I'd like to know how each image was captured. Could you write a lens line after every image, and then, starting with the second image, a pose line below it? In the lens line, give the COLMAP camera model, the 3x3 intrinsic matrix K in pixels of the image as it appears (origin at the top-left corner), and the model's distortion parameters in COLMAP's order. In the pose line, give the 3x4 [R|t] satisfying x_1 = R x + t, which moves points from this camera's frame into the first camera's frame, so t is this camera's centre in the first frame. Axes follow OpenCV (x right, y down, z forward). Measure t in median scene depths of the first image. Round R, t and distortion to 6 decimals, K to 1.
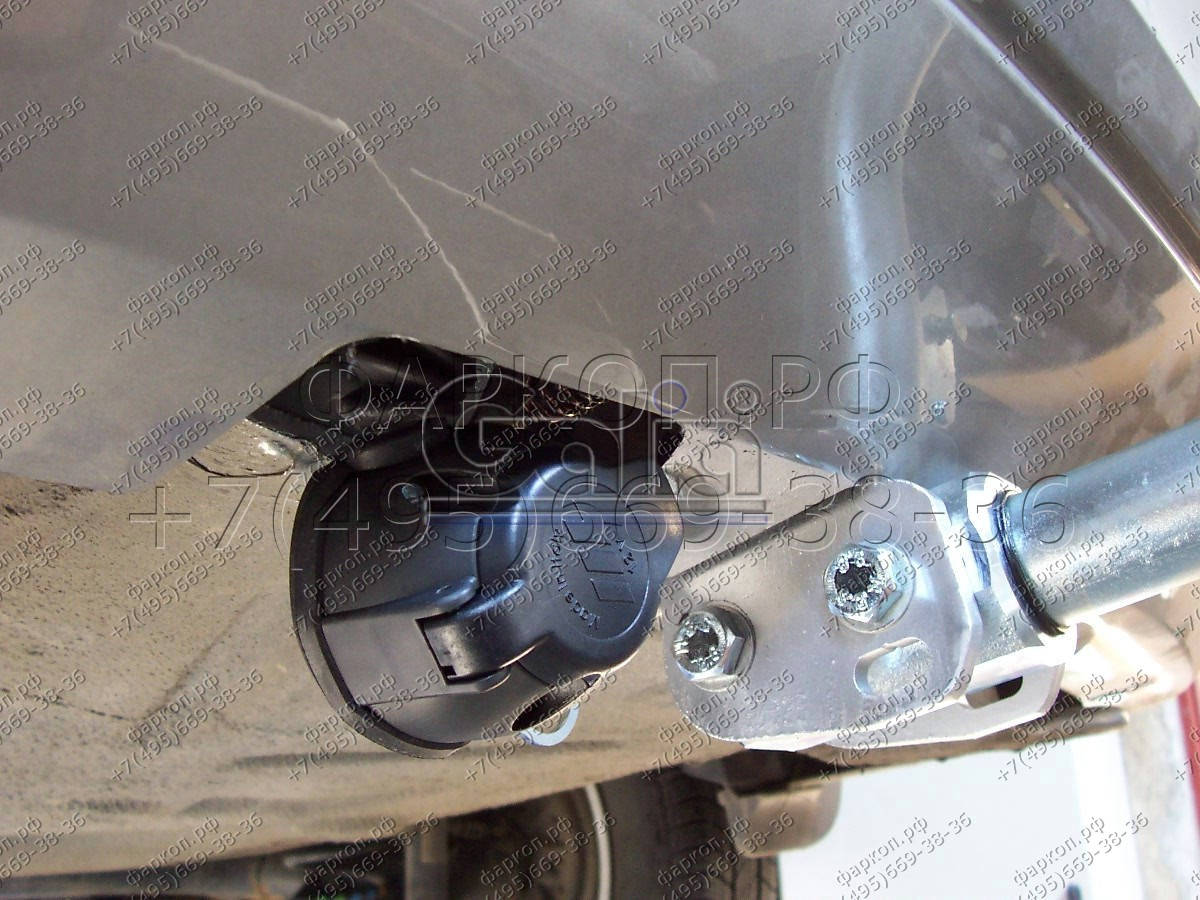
lens RADIAL K [[901.2, 0, 600.0], [0, 901.2, 450.0], [0, 0, 1]] dist [-0.000698, 0.001530]
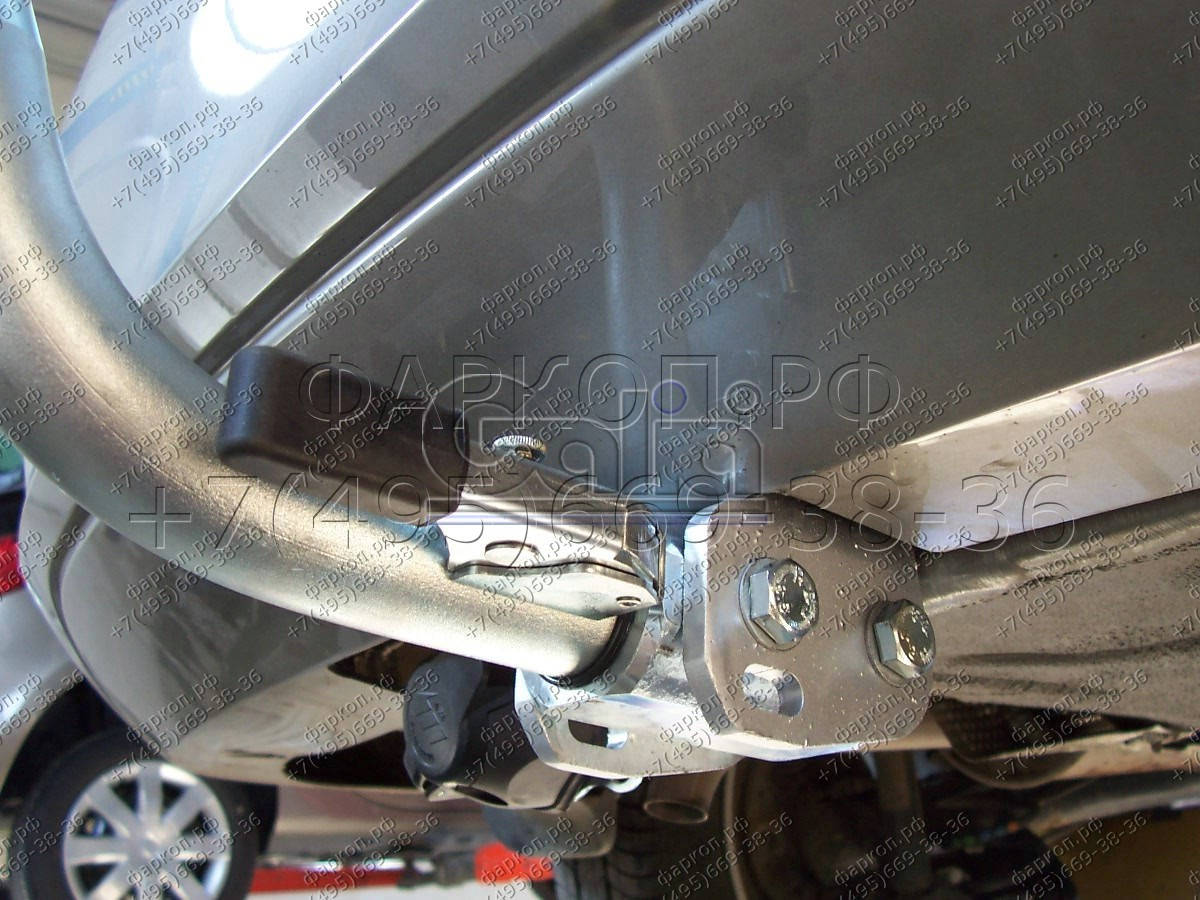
lens RADIAL K [[901.2, 0, 600.0], [0, 901.2, 450.0], [0, 0, 1]] dist [-0.000698, 0.001530]
pose [[1.000000, 0.000099, 0.000074, -0.197301], [-0.000099, 1.000000, 0.000113, -0.000111], [-0.000074, -0.000113, 1.000000, 0.000314]]
